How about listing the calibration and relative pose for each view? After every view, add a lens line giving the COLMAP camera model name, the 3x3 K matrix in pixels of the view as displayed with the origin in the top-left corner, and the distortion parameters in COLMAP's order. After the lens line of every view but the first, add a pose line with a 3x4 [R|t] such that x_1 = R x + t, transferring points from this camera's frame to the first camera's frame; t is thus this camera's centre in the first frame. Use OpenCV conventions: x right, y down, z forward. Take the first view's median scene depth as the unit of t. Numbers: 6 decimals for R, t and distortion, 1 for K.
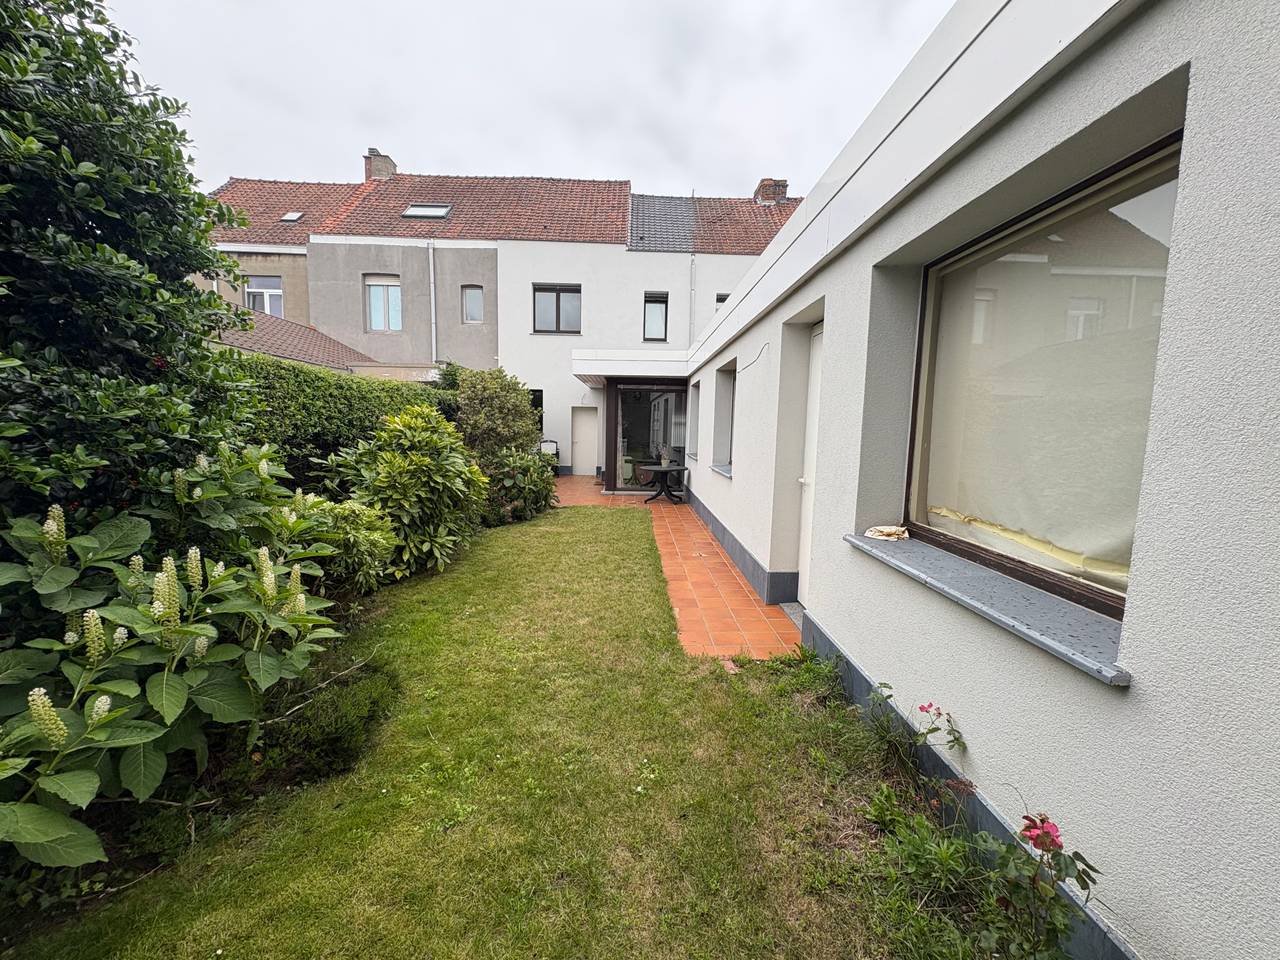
lens RADIAL K [[507.8, 0, 637.5], [0, 507.8, 479.7], [0, 0, 1]] dist [0.000589, 0.000146]
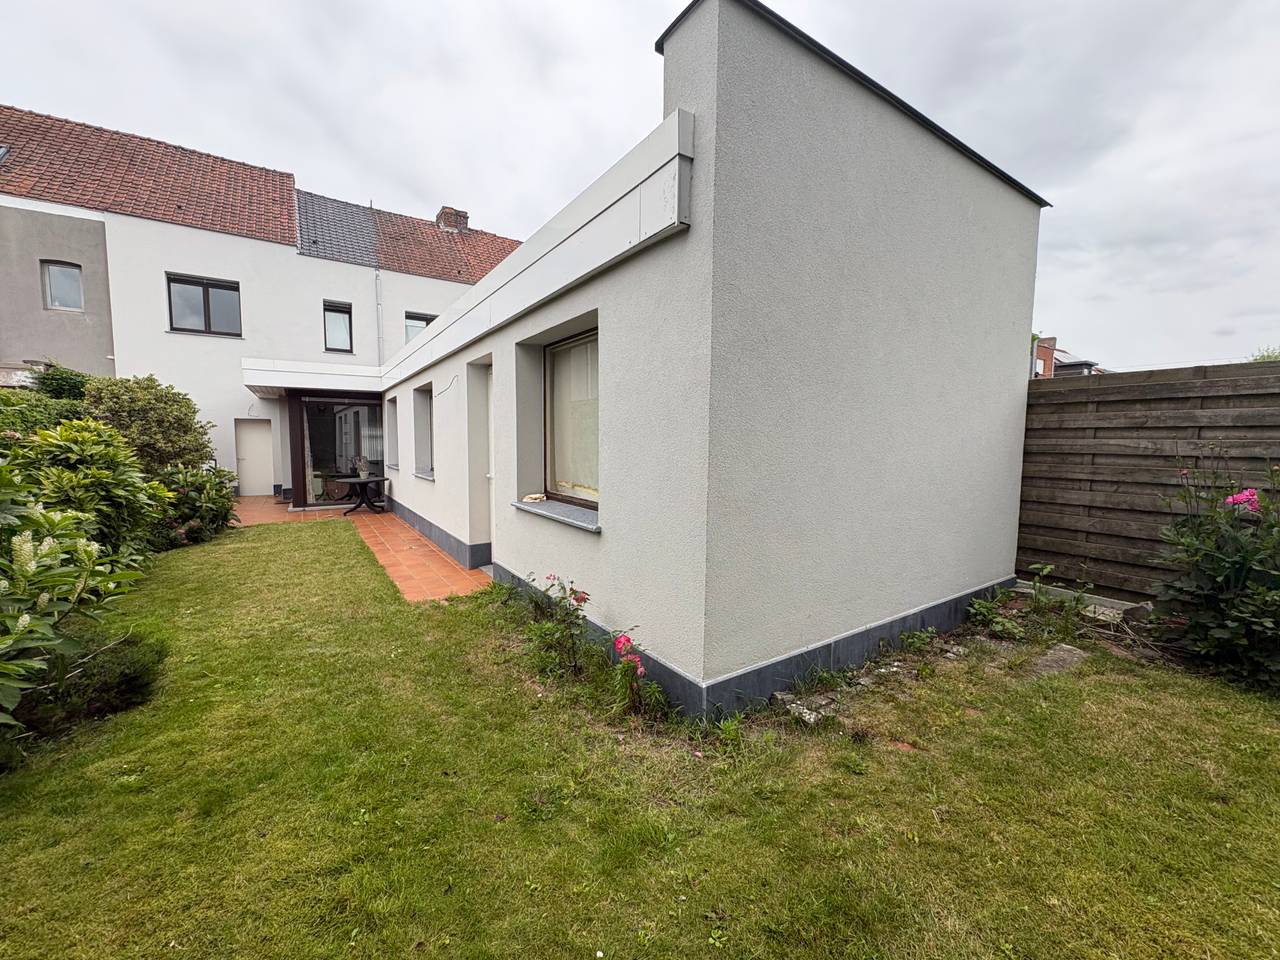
lens RADIAL K [[507.8, 0, 637.5], [0, 507.8, 479.7], [0, 0, 1]] dist [0.000589, 0.000146]
pose [[0.839625, -0.057063, 0.540161, -0.035892], [0.069752, 0.997560, -0.003040, 0.018490], [-0.538669, 0.040230, 0.841556, -0.162414]]
